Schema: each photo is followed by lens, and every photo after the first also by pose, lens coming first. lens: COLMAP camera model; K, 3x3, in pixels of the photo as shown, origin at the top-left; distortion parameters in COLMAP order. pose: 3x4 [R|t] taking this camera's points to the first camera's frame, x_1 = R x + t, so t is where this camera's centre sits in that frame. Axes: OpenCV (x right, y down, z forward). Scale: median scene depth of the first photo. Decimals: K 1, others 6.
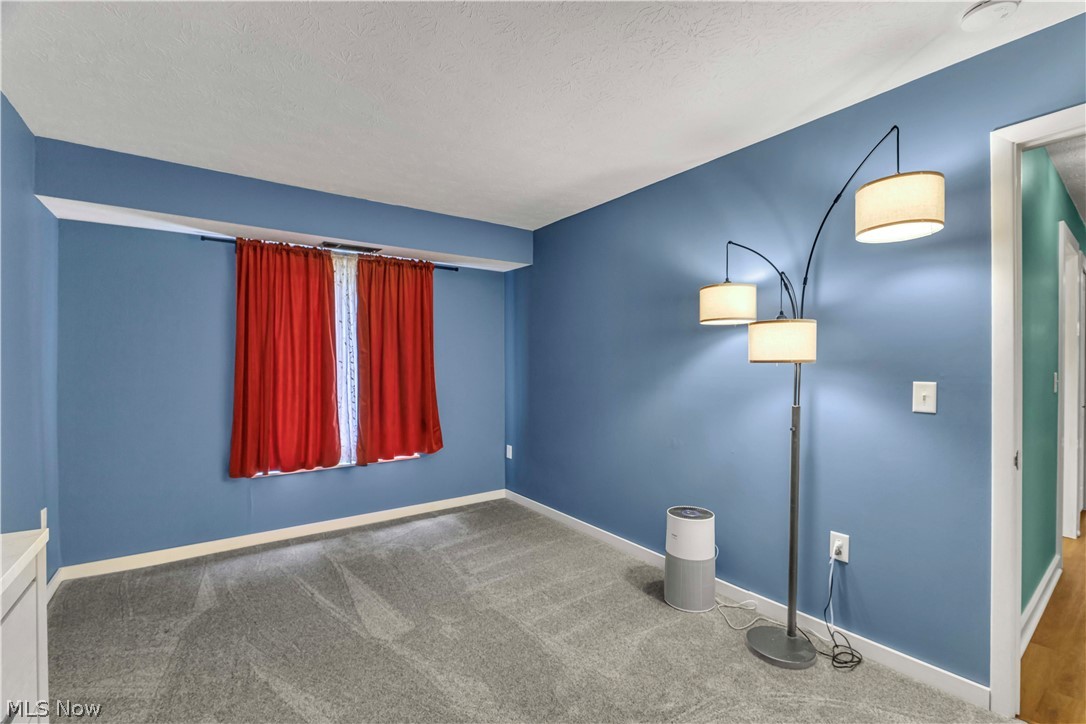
lens RADIAL K [[492.4, 0, 543.0], [0, 492.4, 362.0], [0, 0, 1]] dist [0.001680, 0.000388]
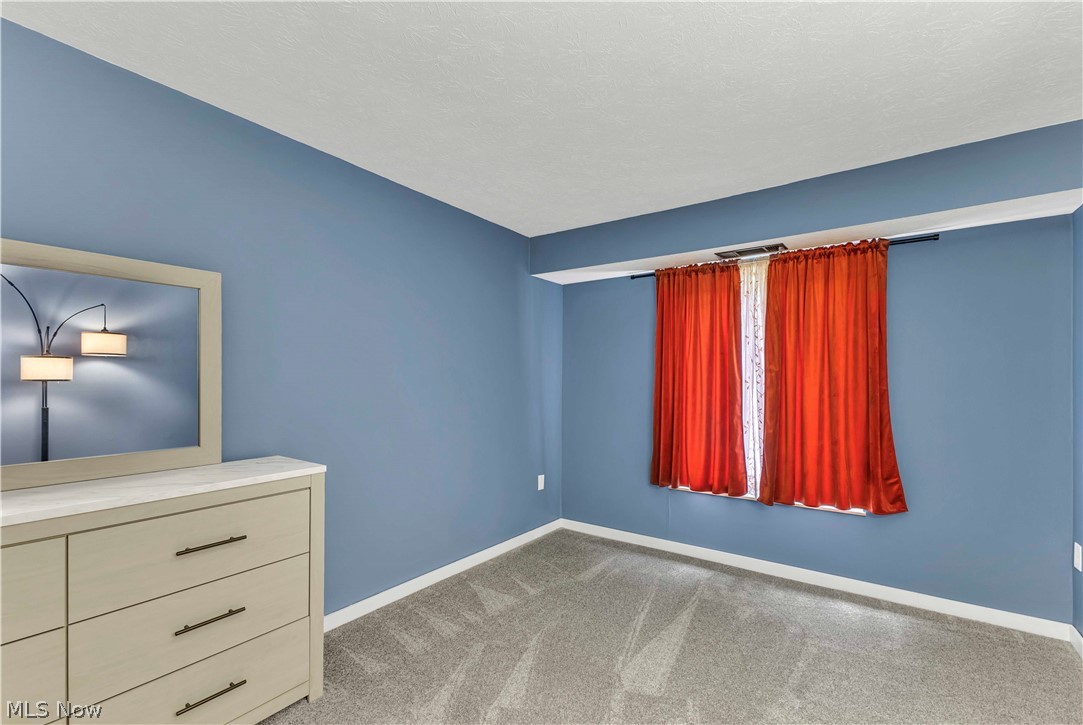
lens RADIAL K [[495.3, 0, 541.7], [0, 495.3, 379.2], [0, 0, 1]] dist [0.016699, 0.000086]
pose [[0.298347, 0.001286, -0.954457, 0.349902], [-0.006398, 0.999979, -0.000653, -0.001768], [0.954436, 0.006302, 0.298349, 0.389628]]
